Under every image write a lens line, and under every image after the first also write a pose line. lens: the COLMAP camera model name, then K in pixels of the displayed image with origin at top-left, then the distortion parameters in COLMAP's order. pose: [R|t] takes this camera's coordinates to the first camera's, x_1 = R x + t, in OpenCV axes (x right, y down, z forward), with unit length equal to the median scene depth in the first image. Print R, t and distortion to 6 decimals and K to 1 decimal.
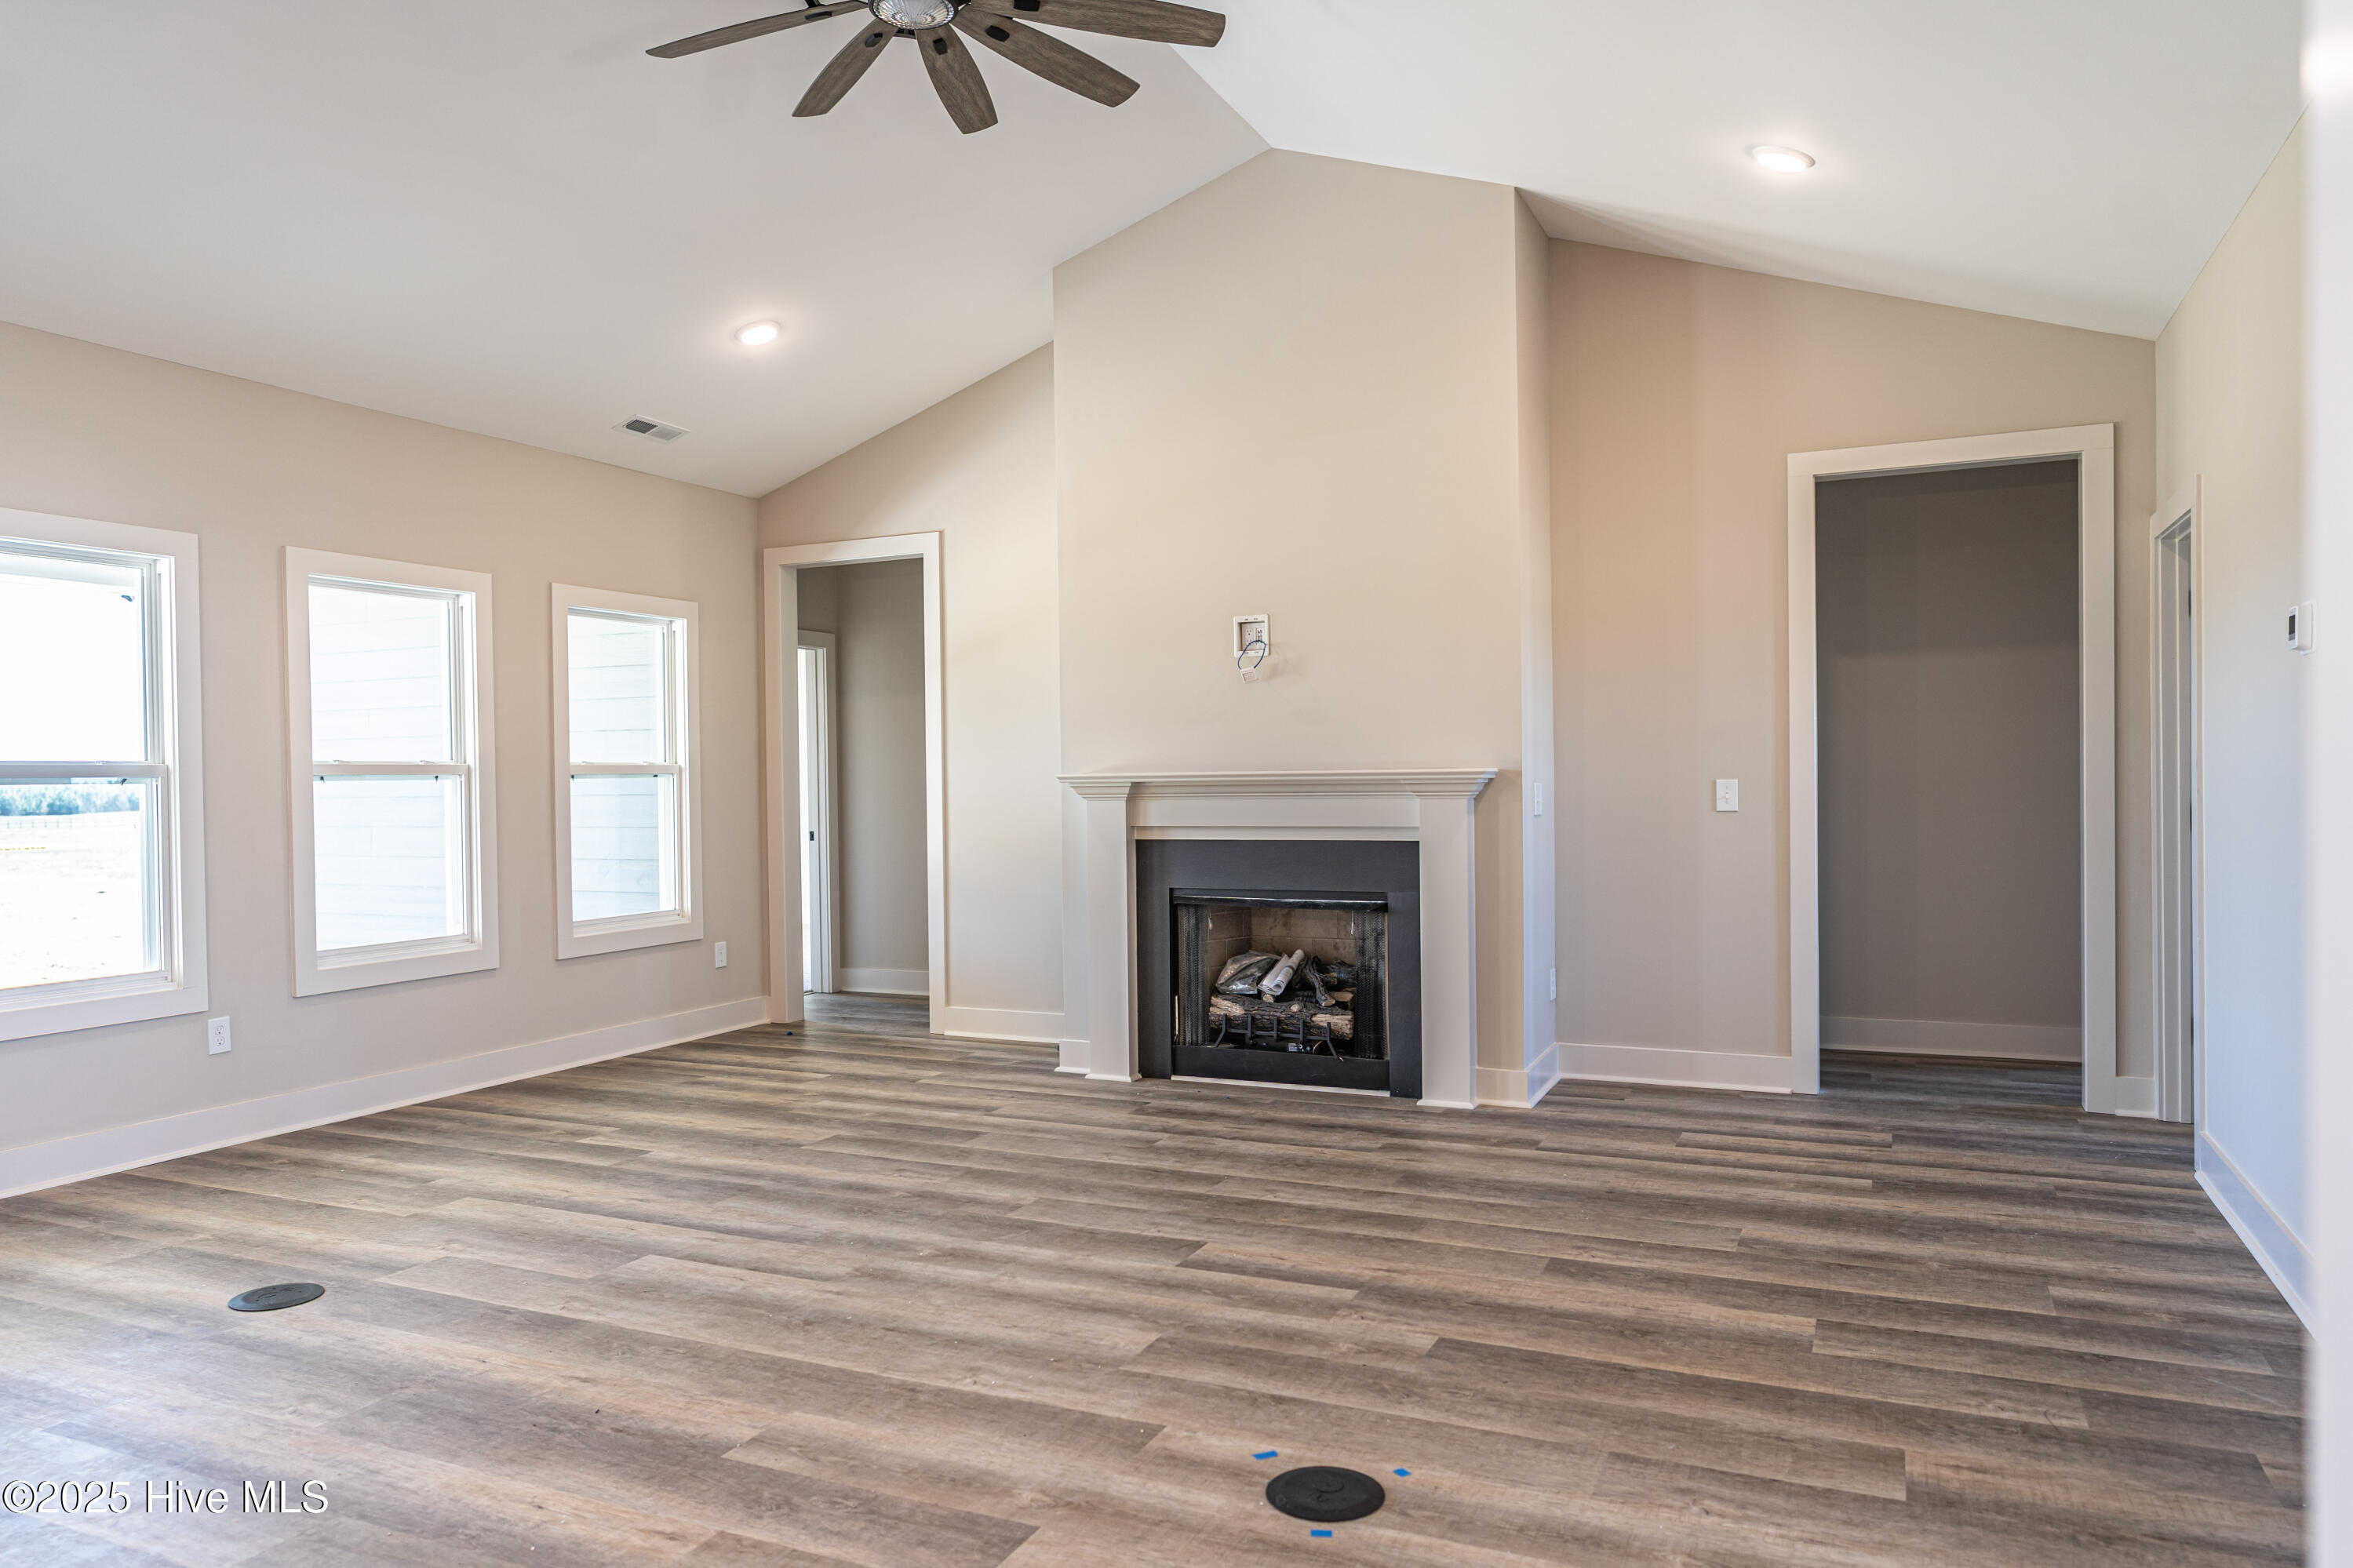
lens RADIAL K [[1565.2, 0, 1167.5], [0, 1565.2, 801.6], [0, 0, 1]] dist [-0.005879, 0.001452]
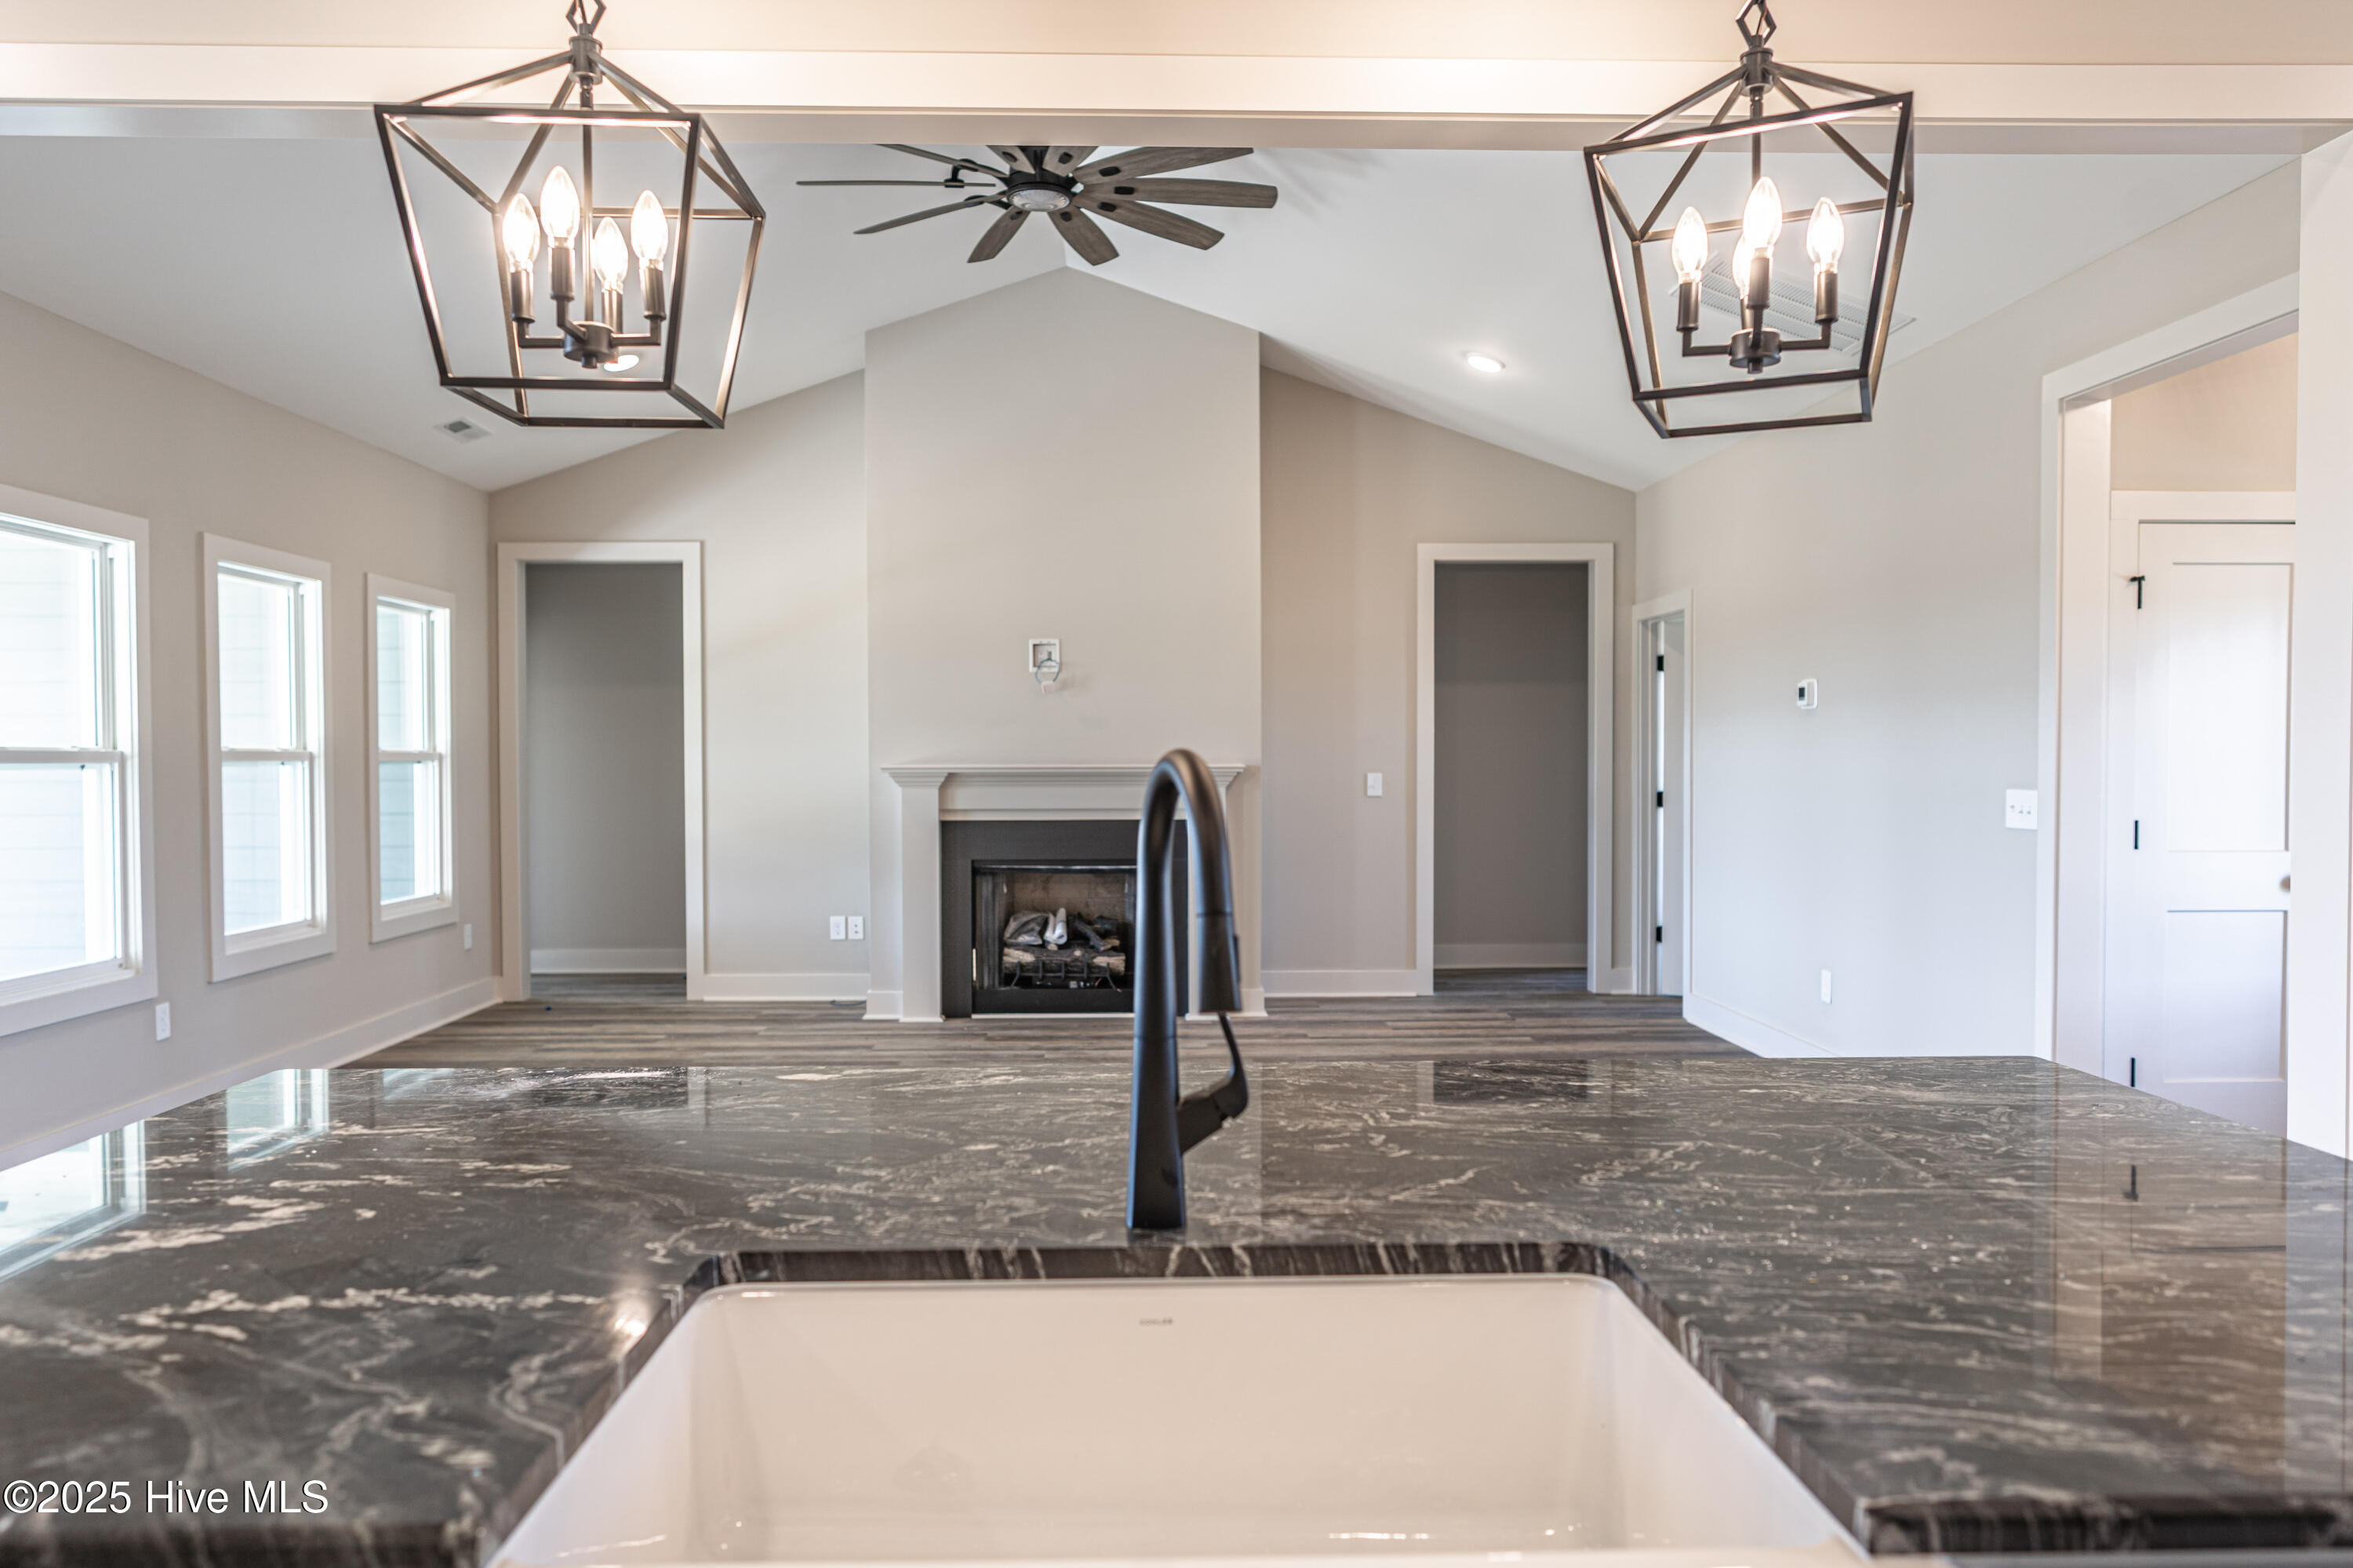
lens RADIAL K [[1583.9, 0, 1178.6], [0, 1583.9, 795.7], [0, 0, 1]] dist [0.000101, 0.006288]
pose [[0.891949, -0.000660, 0.452135, -0.439672], [-0.001559, 0.999988, 0.004536, -0.000580], [-0.452132, -0.004750, 0.891938, -0.179217]]
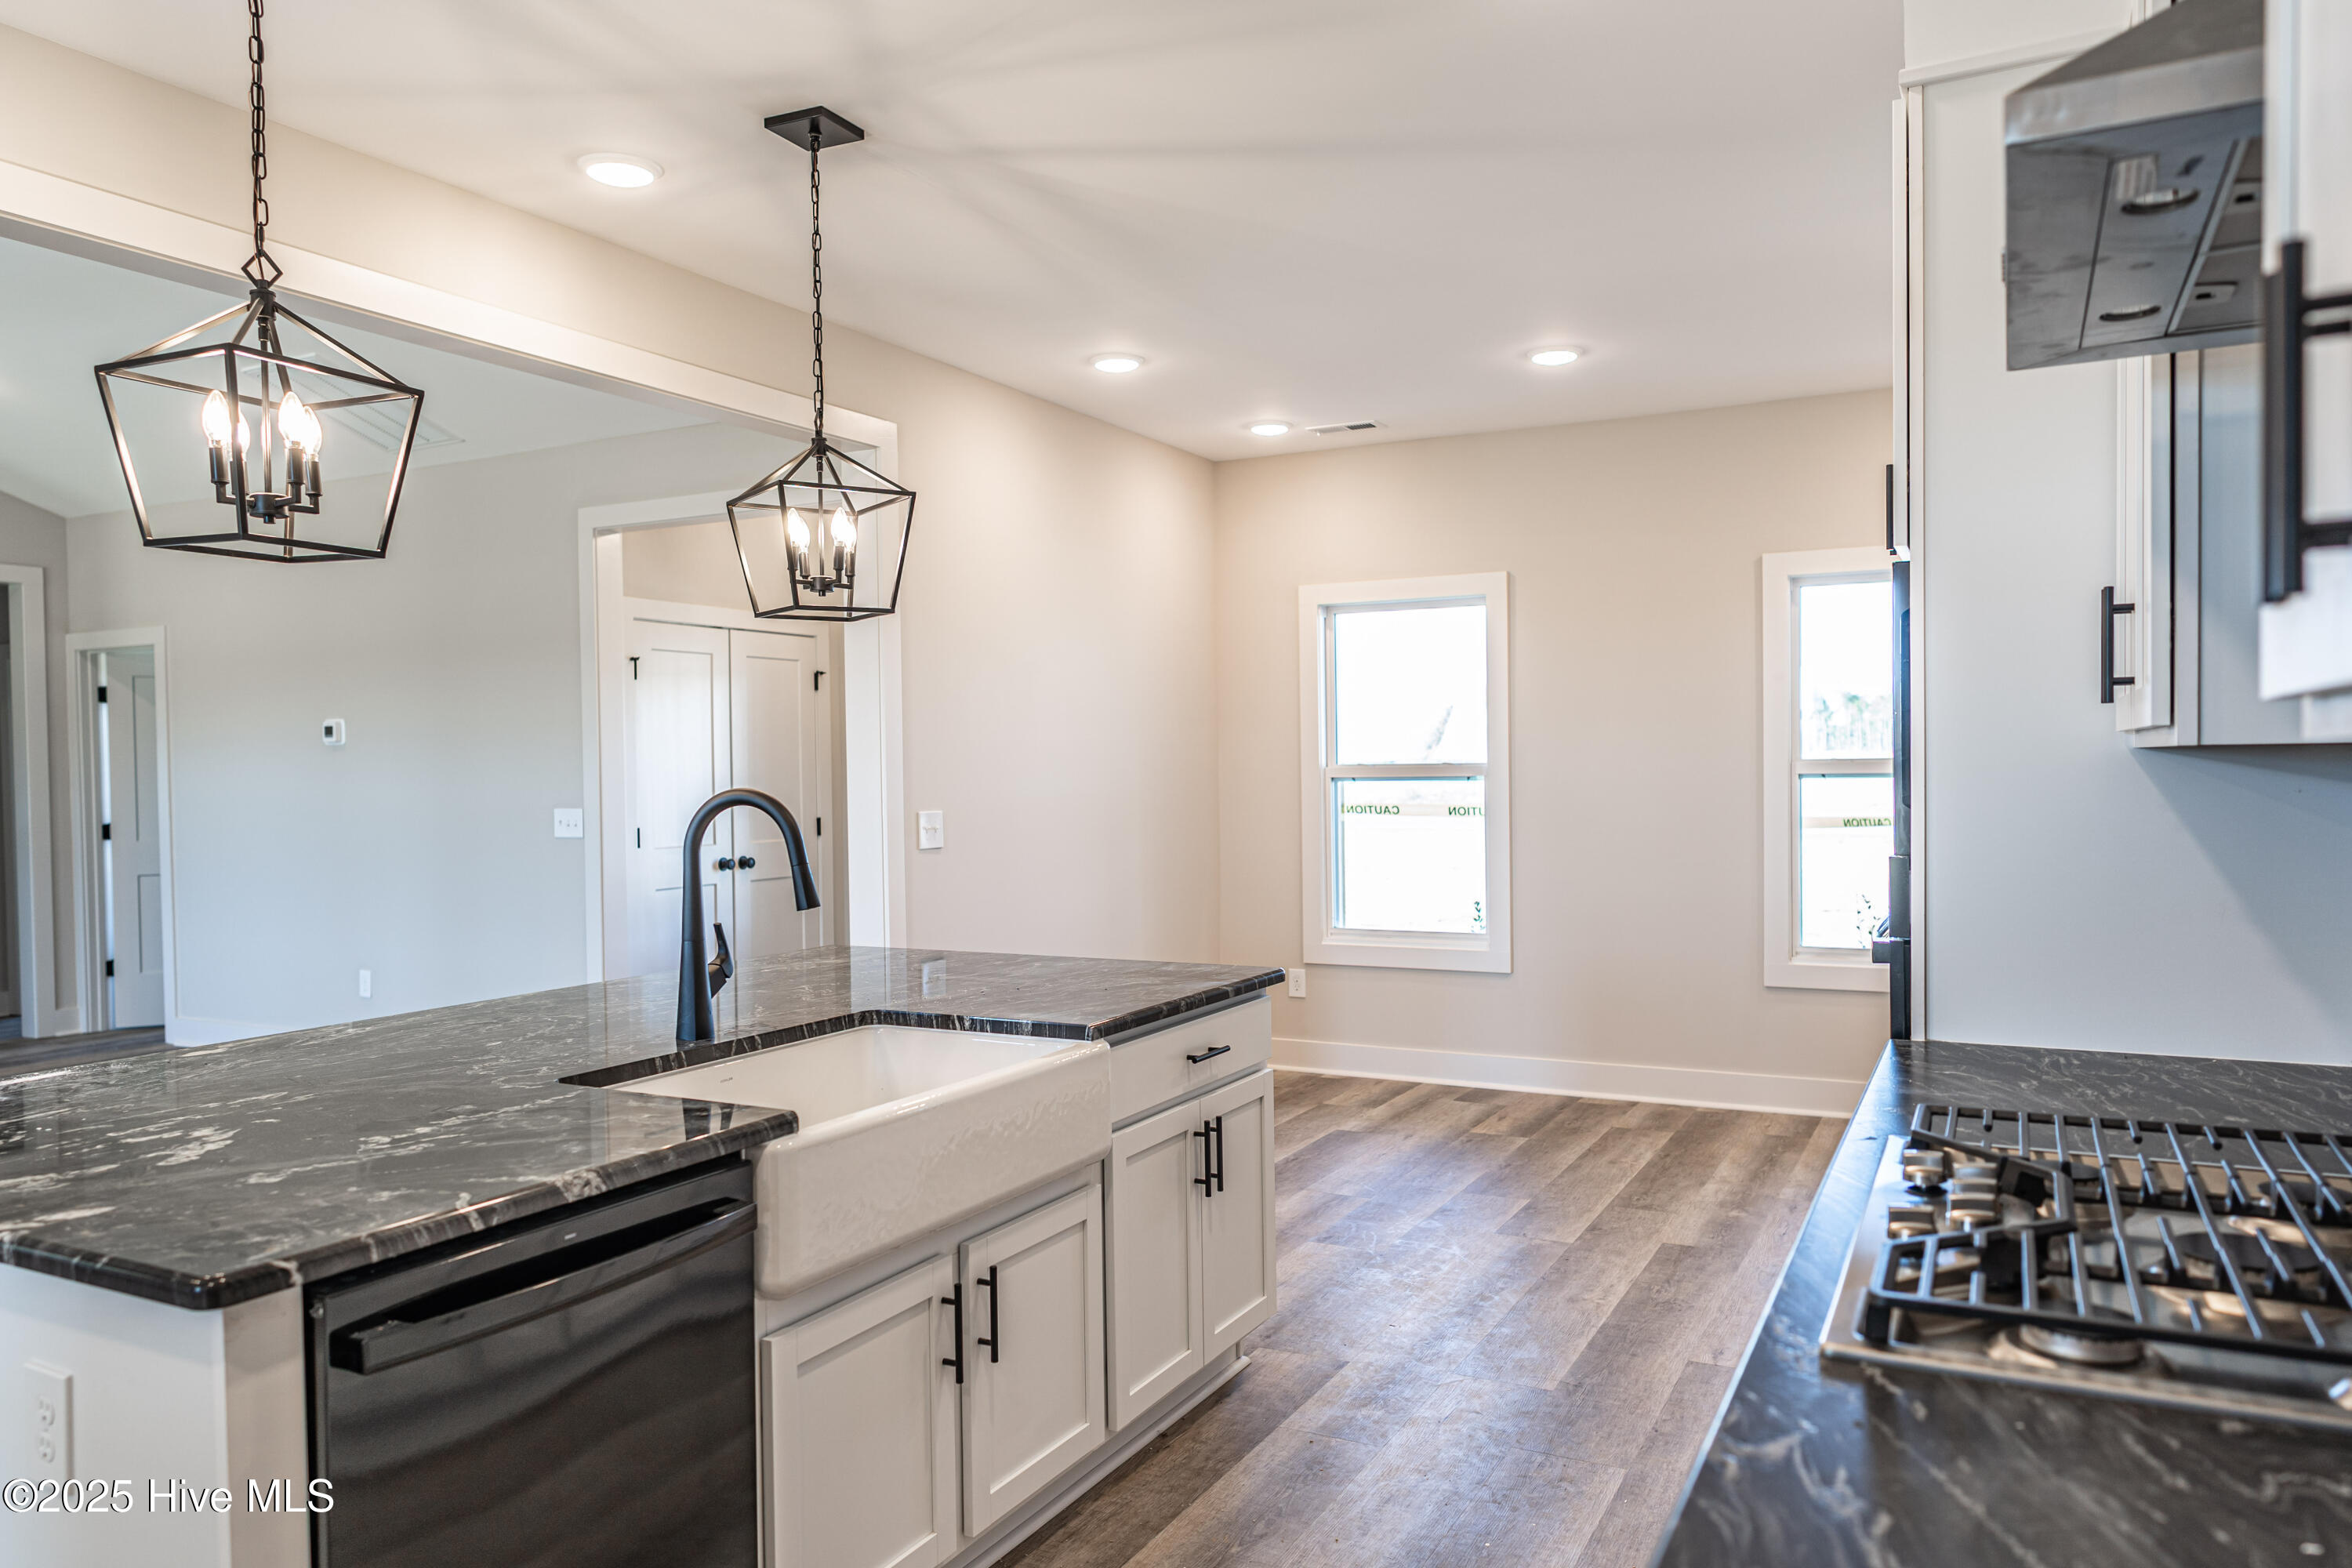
lens RADIAL K [[1583.1, 0, 1178.1], [0, 1583.1, 795.7], [0, 0, 1]] dist [0.000101, 0.006288]
pose [[0.050124, -0.006754, 0.998720, -0.771227], [0.029970, 0.999537, 0.005255, -0.002638], [-0.998293, 0.029668, 0.050303, -0.129578]]
